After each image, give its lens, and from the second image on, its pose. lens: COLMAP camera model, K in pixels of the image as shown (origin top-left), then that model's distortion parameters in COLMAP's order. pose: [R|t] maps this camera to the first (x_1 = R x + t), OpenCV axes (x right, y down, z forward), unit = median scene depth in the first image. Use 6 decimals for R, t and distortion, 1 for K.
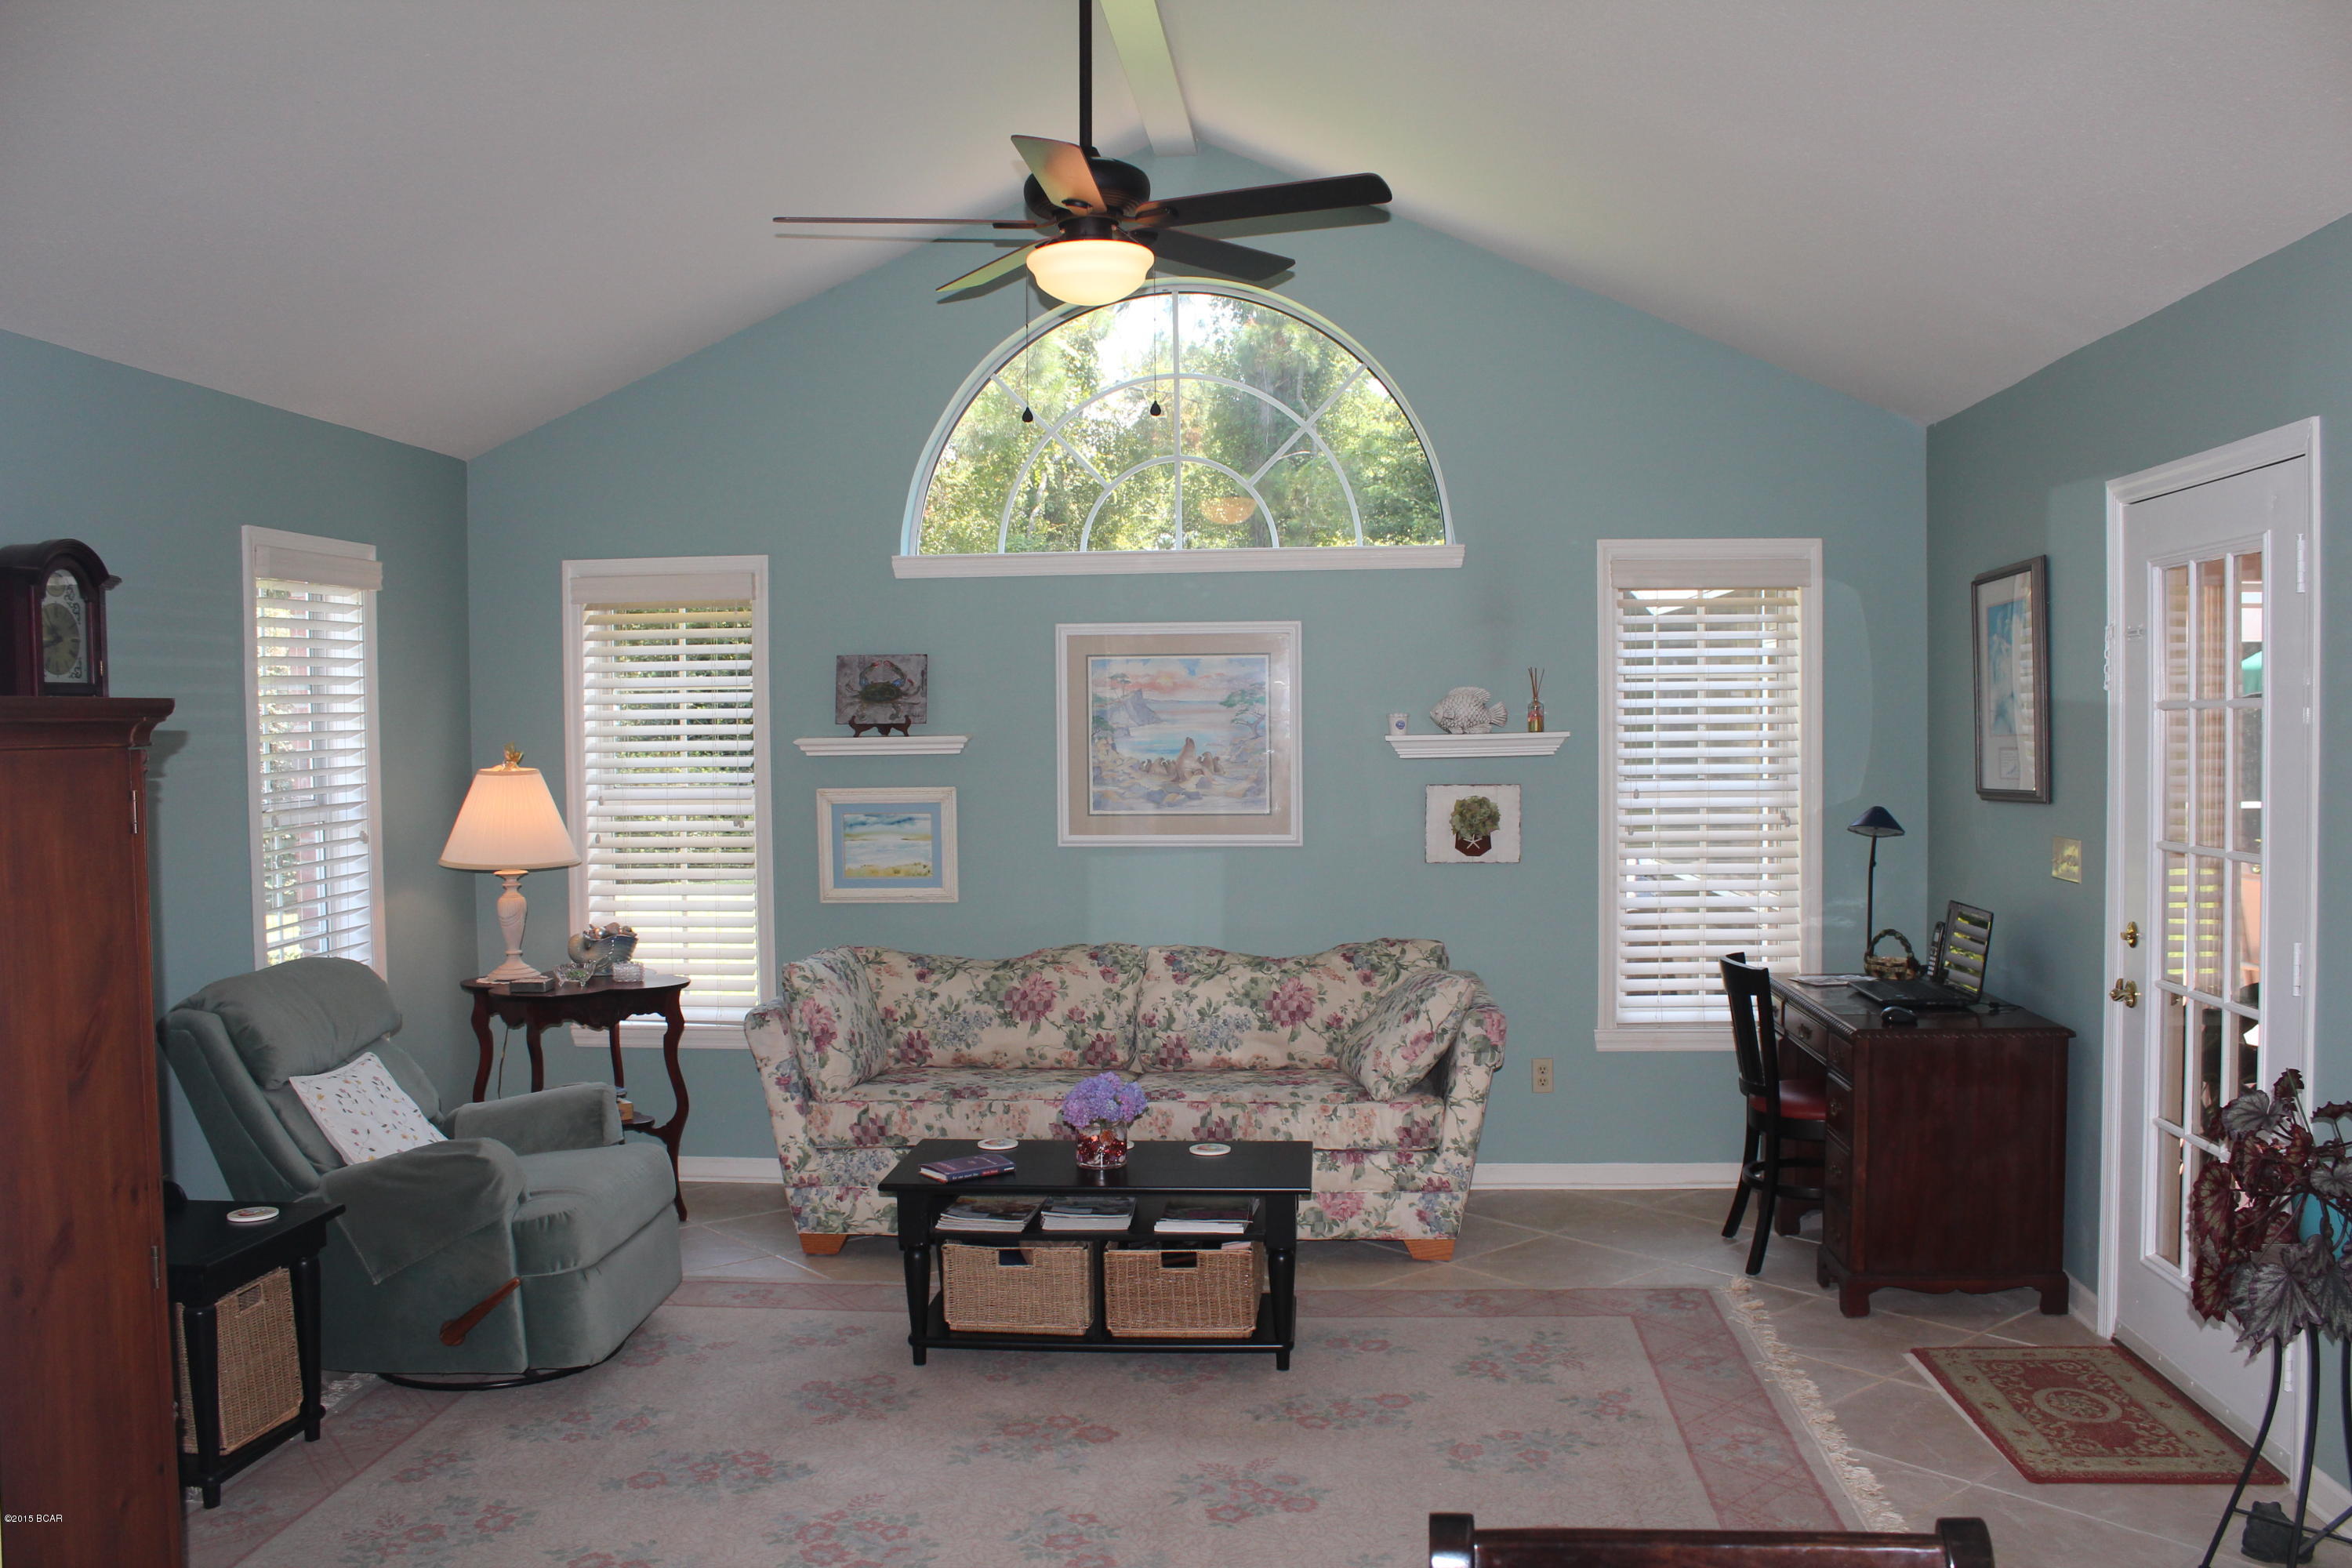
lens RADIAL K [[1966.3, 0, 1175.1], [0, 1966.3, 792.5], [0, 0, 1]] dist [-0.138535, 0.102359]
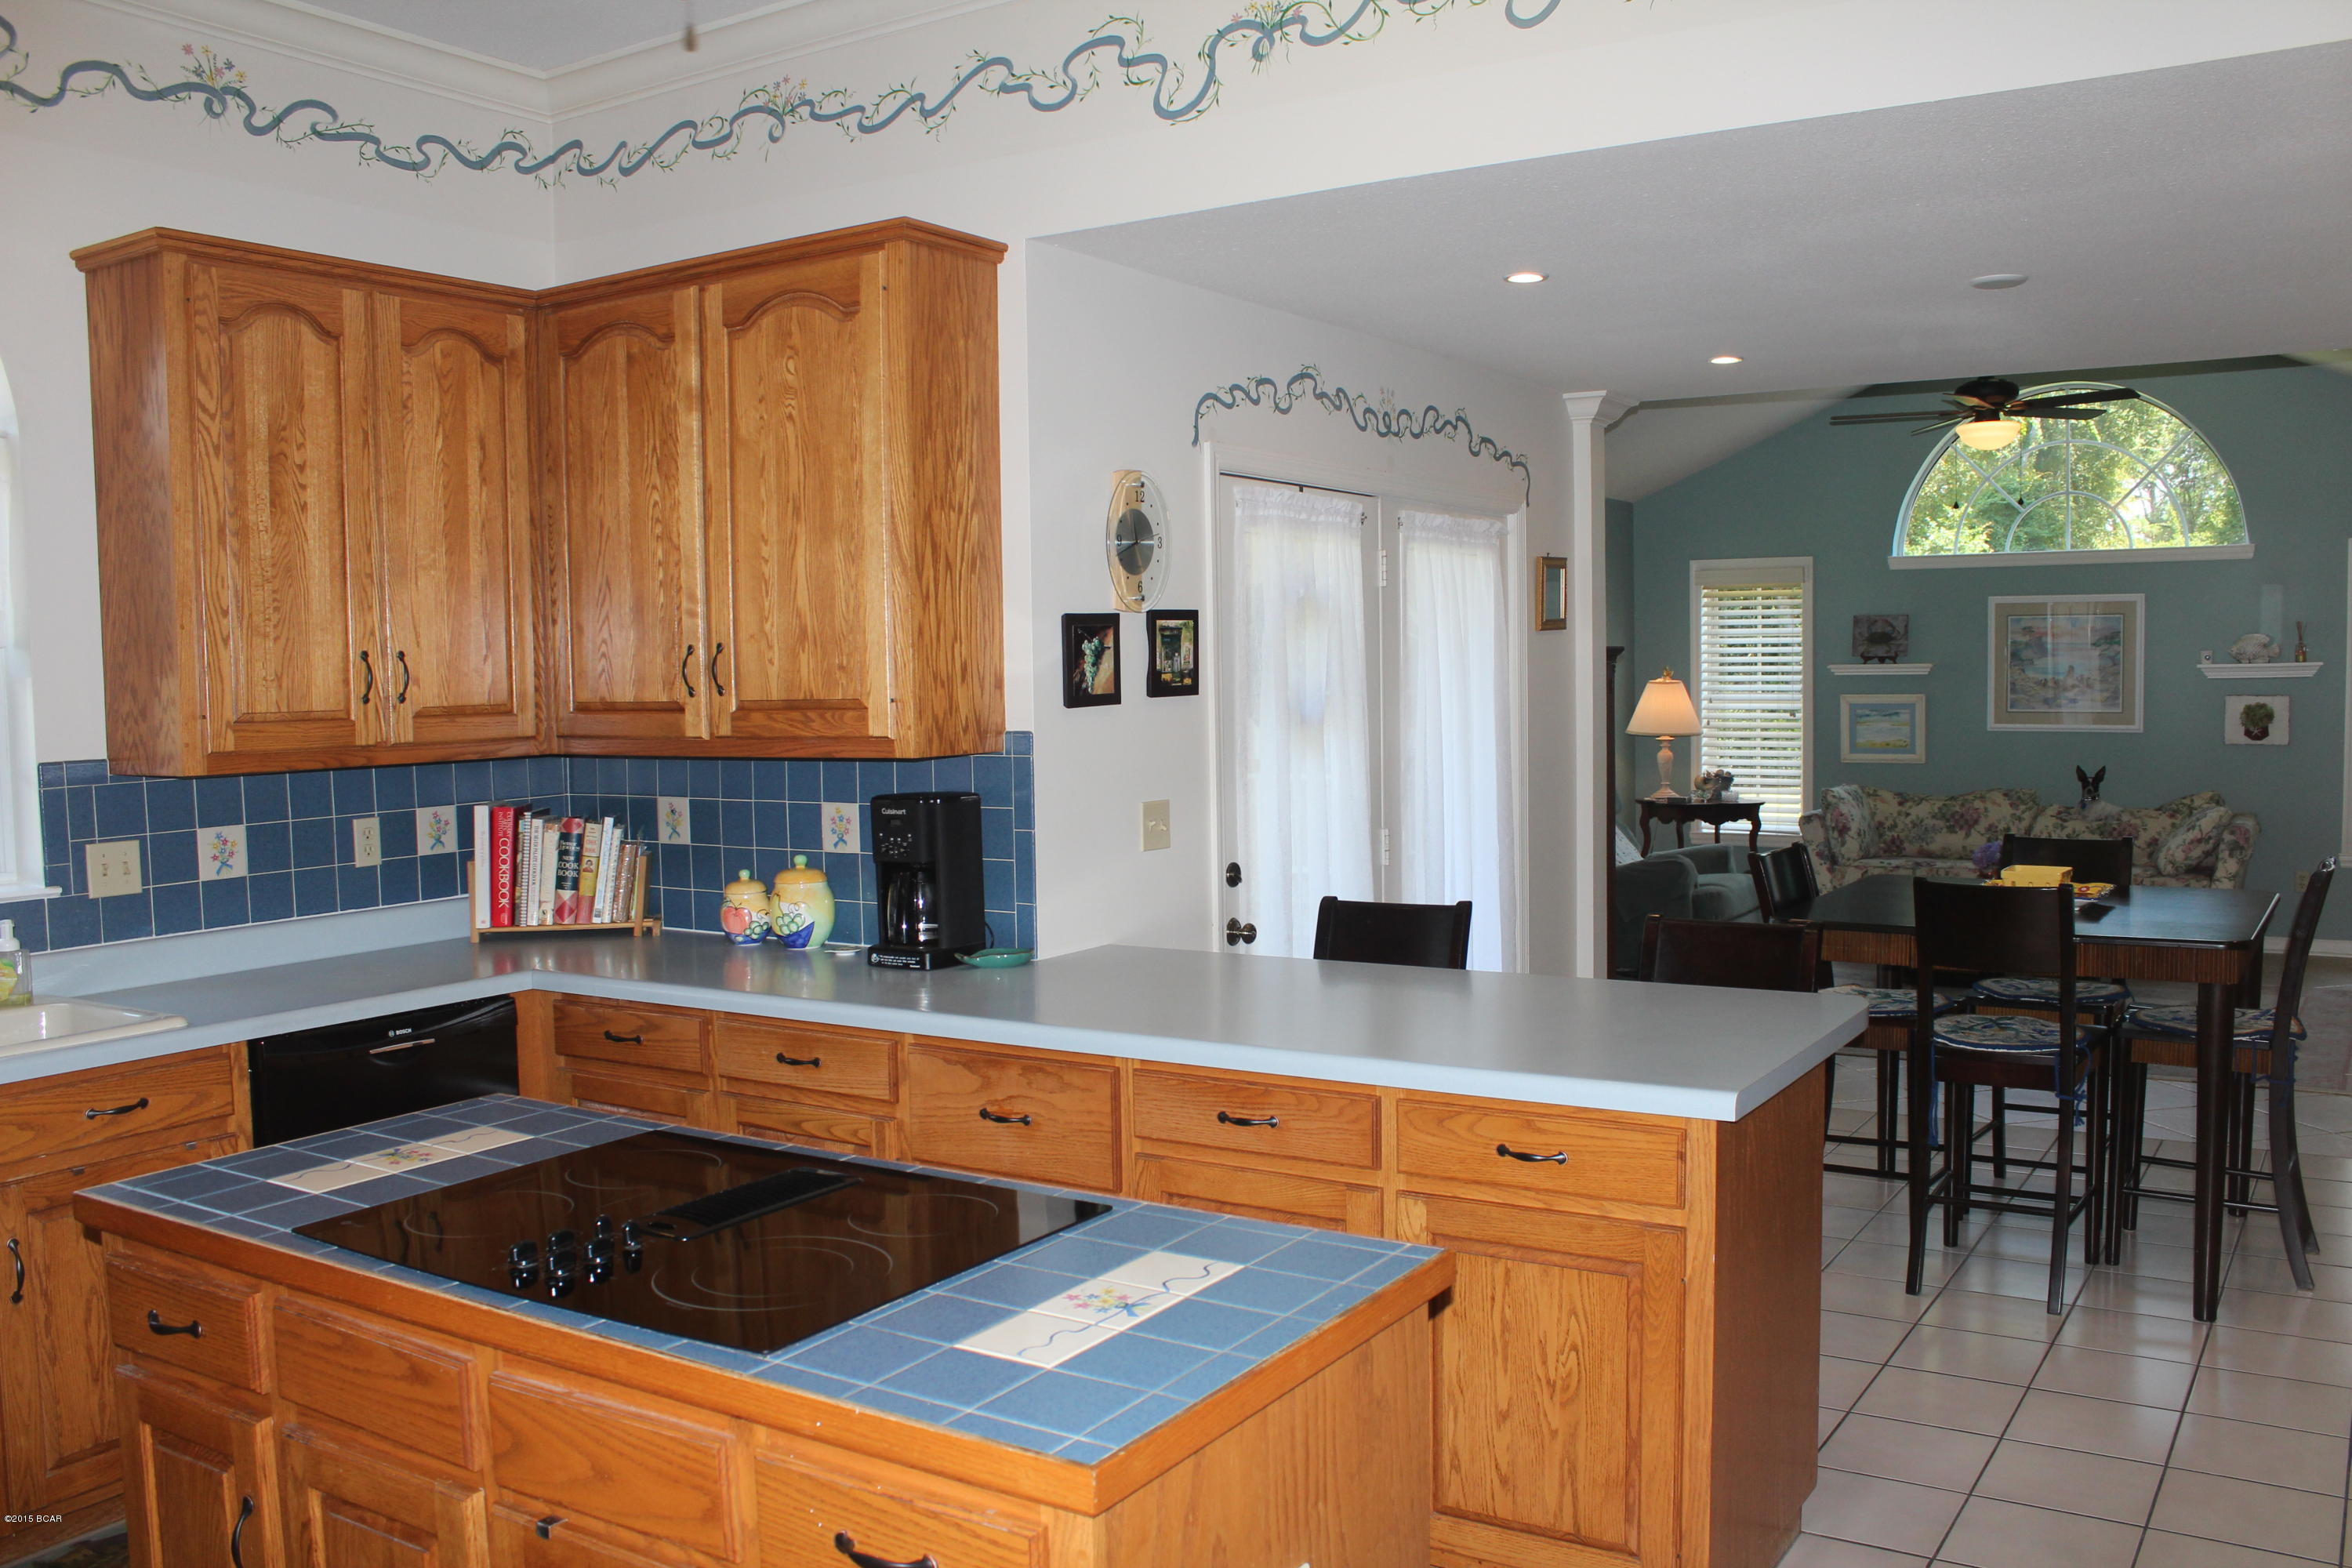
lens RADIAL K [[1966.3, 0, 1189.1], [0, 1966.3, 804.8], [0, 0, 1]] dist [-0.138535, 0.102359]
pose [[0.883081, 0.031696, -0.468149, 0.111593], [-0.011724, 0.998895, 0.045516, 0.024766], [0.469074, -0.034706, 0.882477, -0.778996]]
